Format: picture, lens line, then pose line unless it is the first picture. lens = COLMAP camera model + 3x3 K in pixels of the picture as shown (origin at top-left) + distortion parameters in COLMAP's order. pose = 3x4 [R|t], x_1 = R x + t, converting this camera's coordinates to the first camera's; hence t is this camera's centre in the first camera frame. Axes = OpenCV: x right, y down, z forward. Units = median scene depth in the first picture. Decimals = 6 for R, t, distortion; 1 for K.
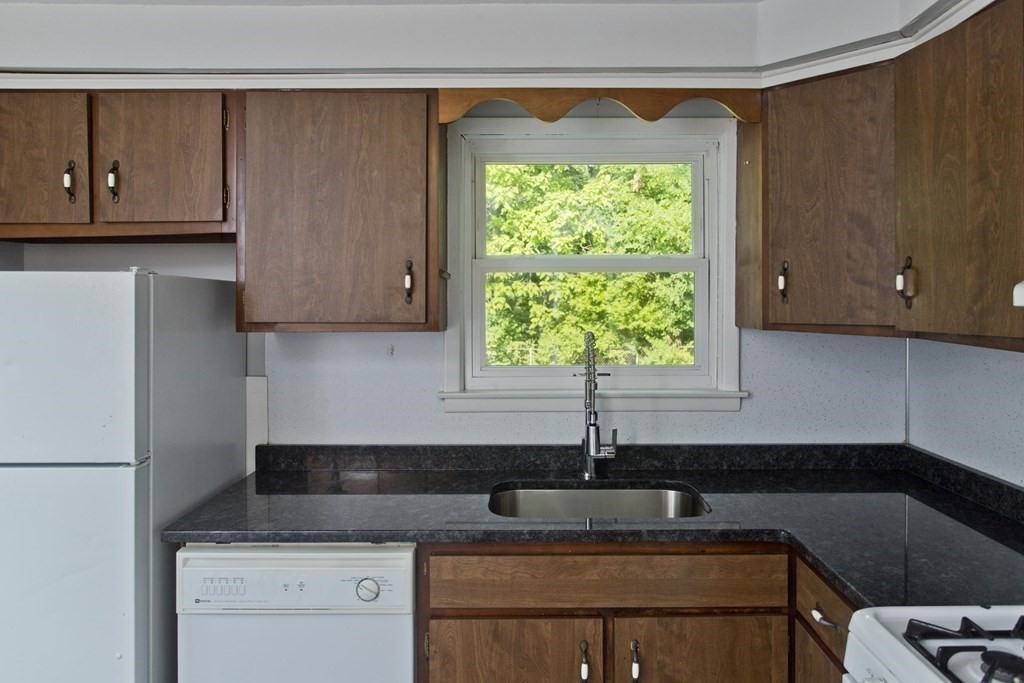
lens RADIAL K [[703.6, 0, 535.7], [0, 703.6, 318.4], [0, 0, 1]] dist [-0.004378, -0.000424]
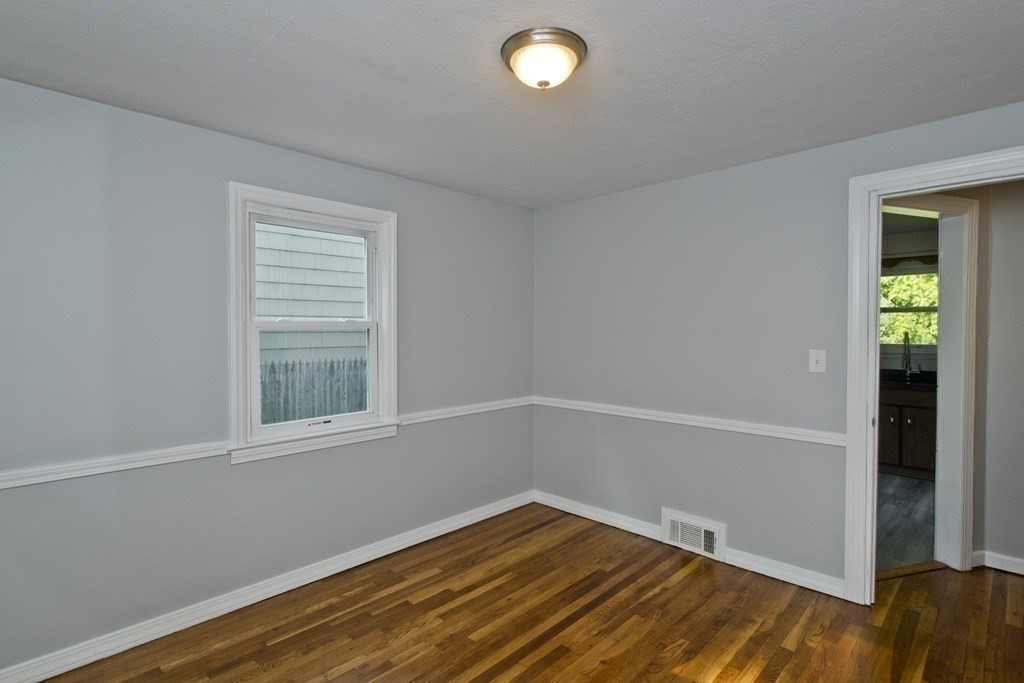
lens RADIAL K [[494.8, 0, 512.5], [0, 494.8, 337.4], [0, 0, 1]] dist [0.000487, 0.001409]
pose [[0.713284, 0.007148, -0.700838, 0.468139], [-0.013035, 0.999910, -0.003067, 0.090224], [0.700753, 0.011323, 0.713314, -2.303122]]
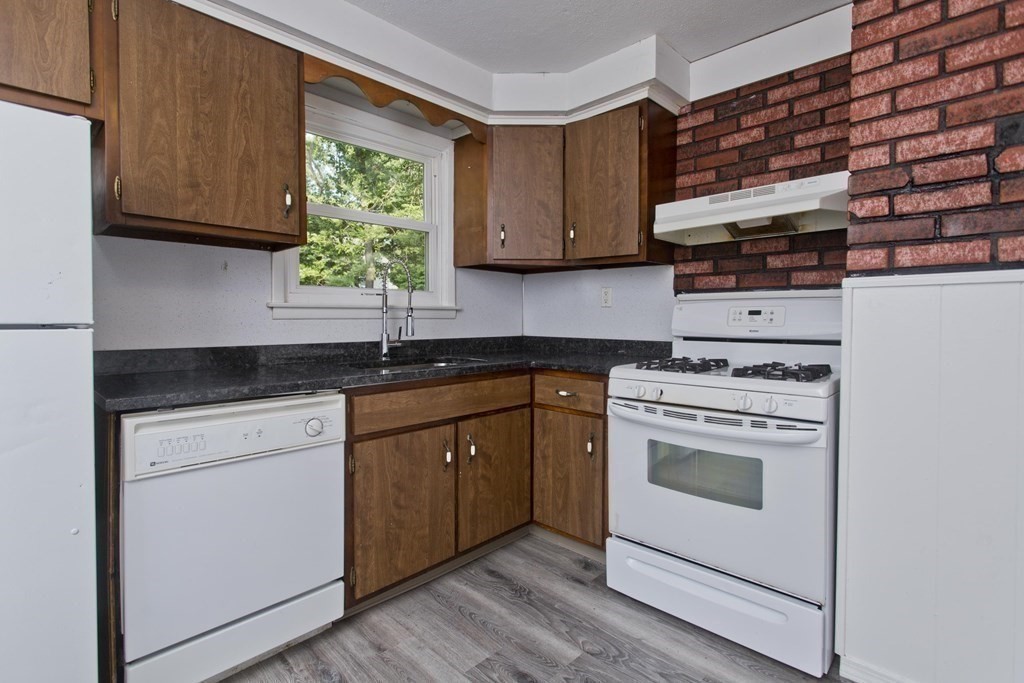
lens RADIAL K [[494.8, 0, 512.5], [0, 494.8, 337.4], [0, 0, 1]] dist [0.000487, 0.001409]
pose [[0.694066, -0.027134, 0.719400, -0.618626], [0.017794, 0.999631, 0.020536, 0.206473], [-0.719691, -0.001453, 0.694293, 0.114664]]
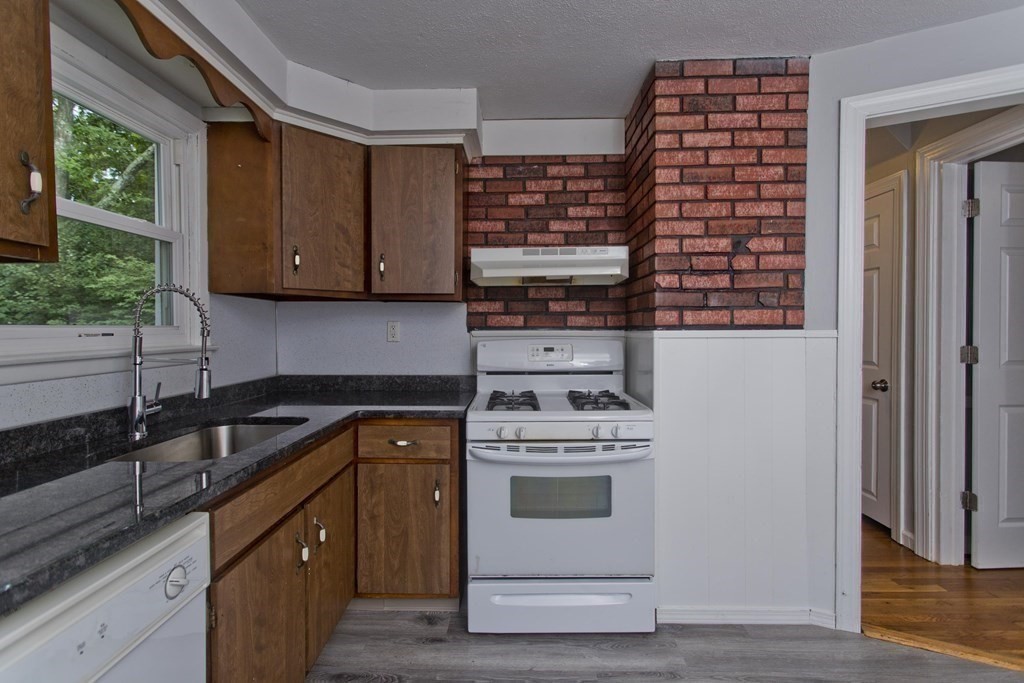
lens RADIAL K [[481.1, 0, 512.0], [0, 481.1, 341.5], [0, 0, 1]] dist [-0.000131, 0.001050]
pose [[0.013755, -0.028538, 0.999498, -0.736975], [0.029272, 0.999176, 0.028126, 0.117236], [-0.999477, 0.028870, 0.014579, 0.606071]]
